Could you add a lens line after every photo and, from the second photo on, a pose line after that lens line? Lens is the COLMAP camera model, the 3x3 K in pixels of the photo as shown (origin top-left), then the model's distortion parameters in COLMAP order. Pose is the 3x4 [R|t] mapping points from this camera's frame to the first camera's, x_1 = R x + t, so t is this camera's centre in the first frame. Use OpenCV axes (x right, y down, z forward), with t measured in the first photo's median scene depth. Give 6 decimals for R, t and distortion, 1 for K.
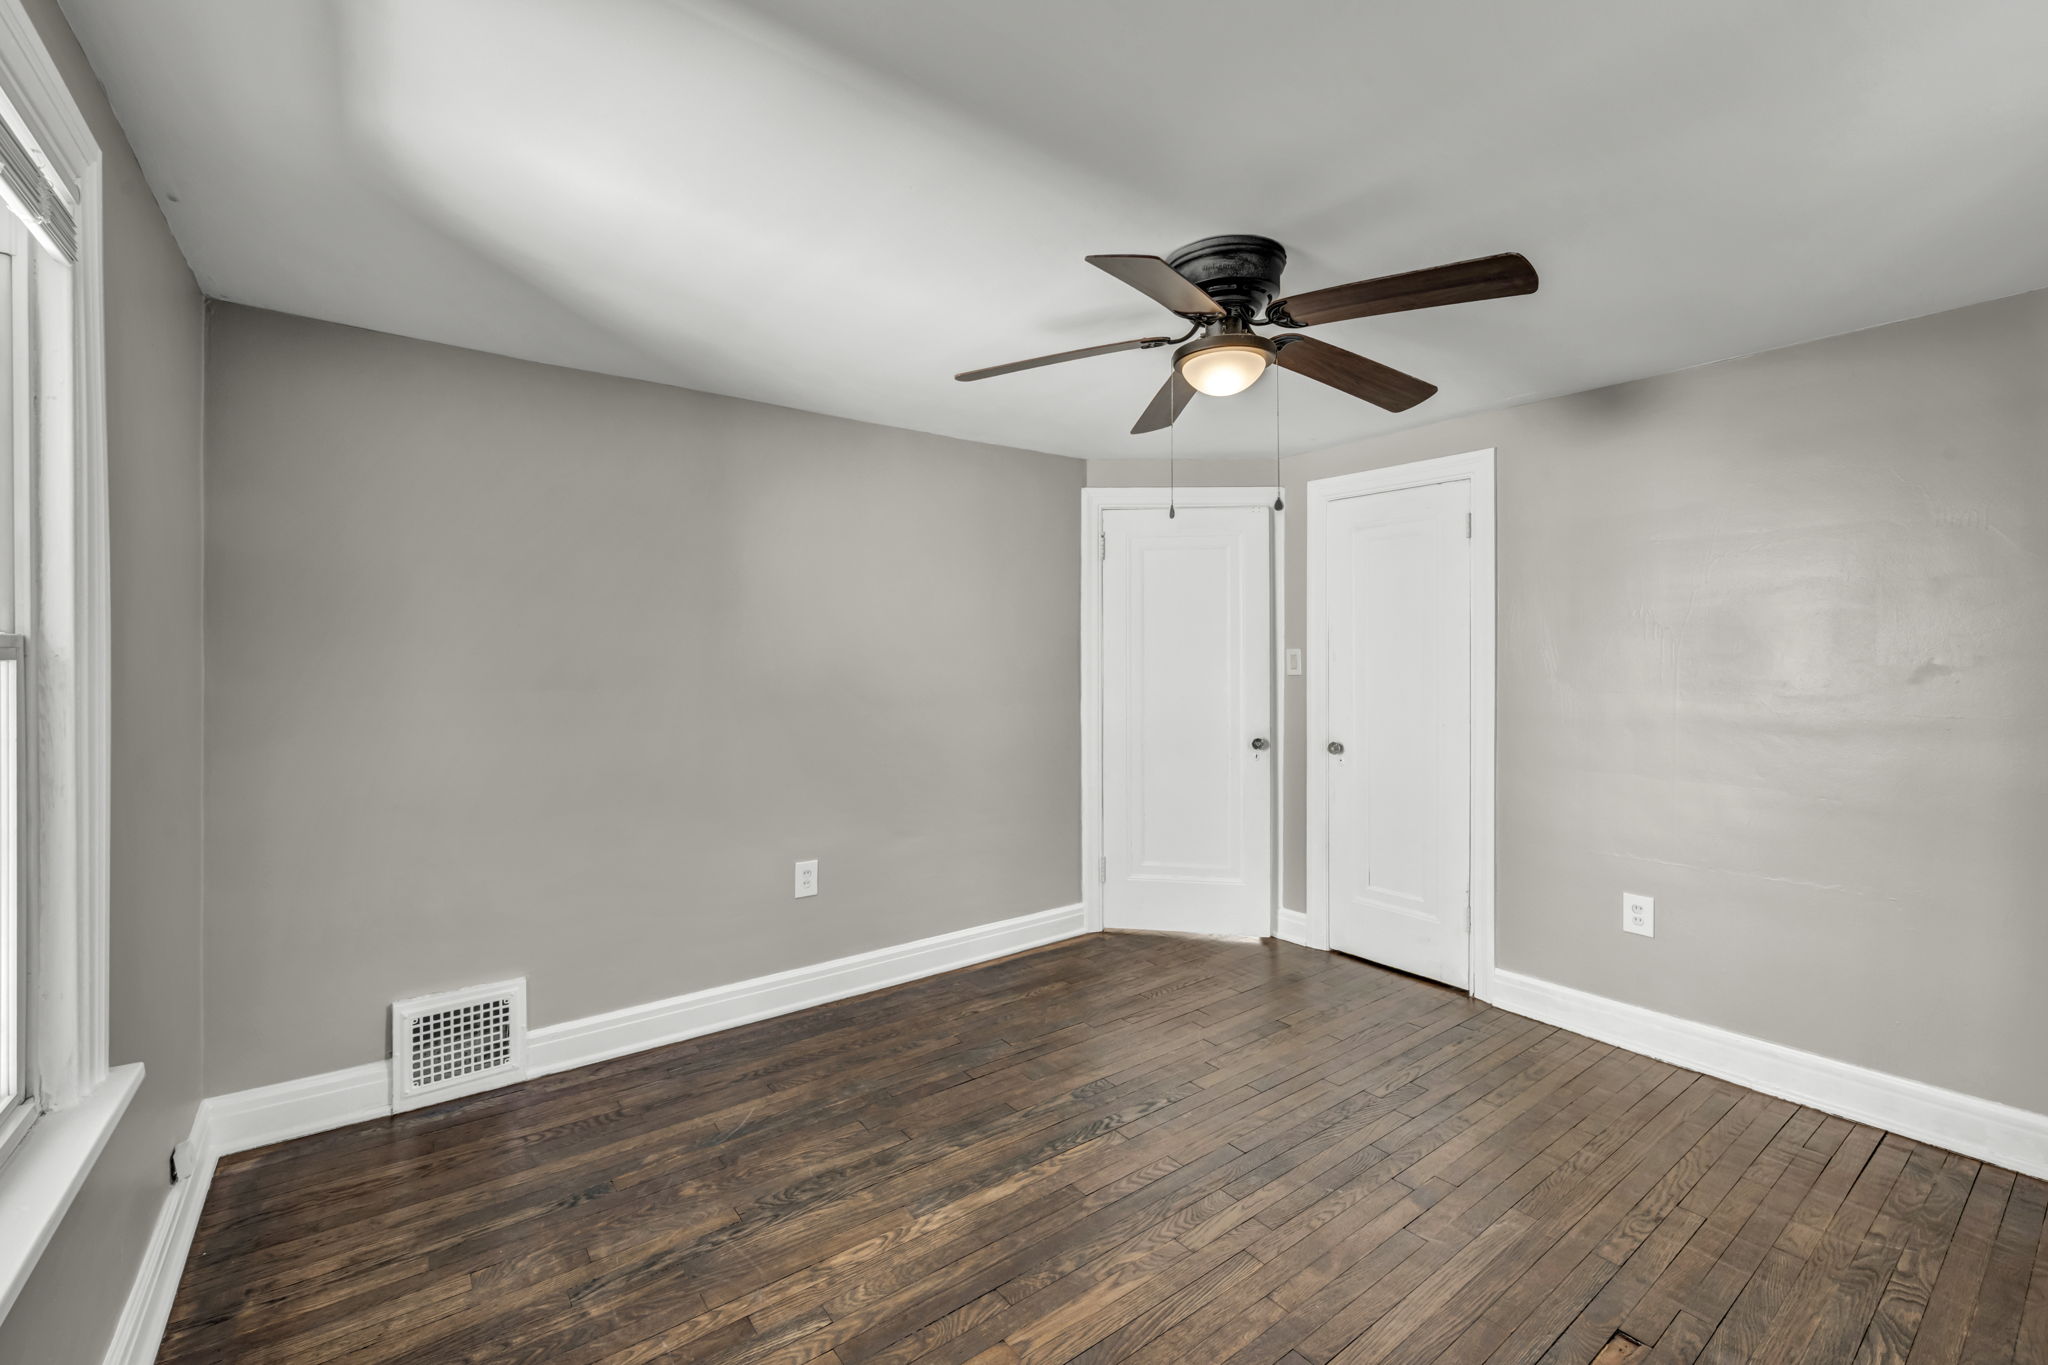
lens RADIAL K [[851.7, 0, 1020.0], [0, 851.7, 670.1], [0, 0, 1]] dist [0.004055, 0.000591]
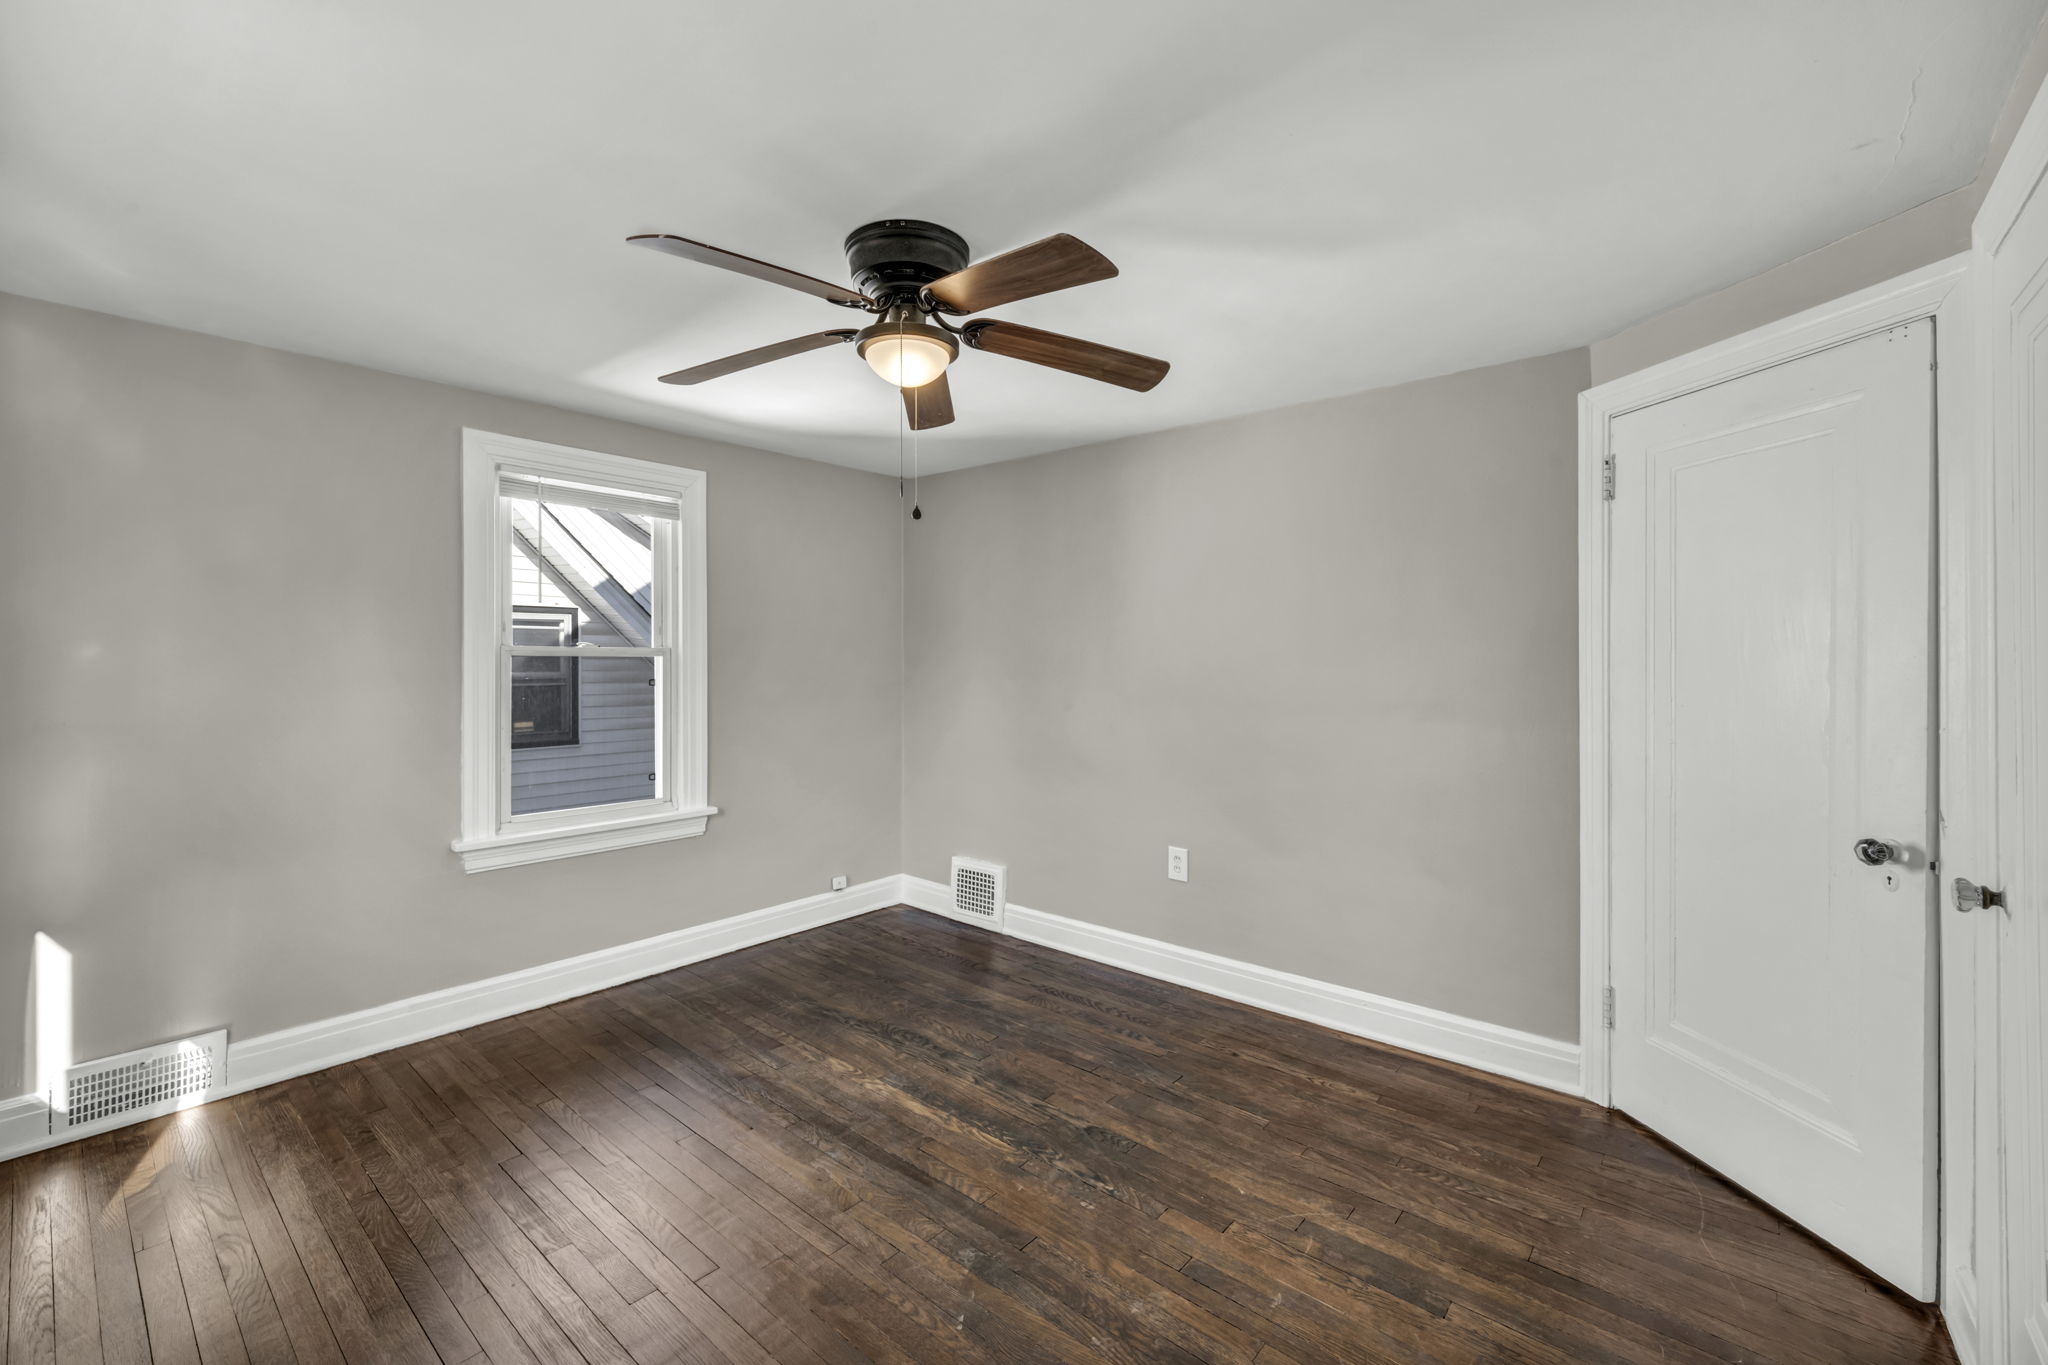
lens RADIAL K [[851.7, 0, 1020.5], [0, 851.7, 669.7], [0, 0, 1]] dist [0.004055, 0.000591]
pose [[0.219546, 0.012262, -0.975525, 0.893947], [-0.019377, 0.999779, 0.008206, -0.005837], [0.975410, 0.017101, 0.219735, 0.674712]]
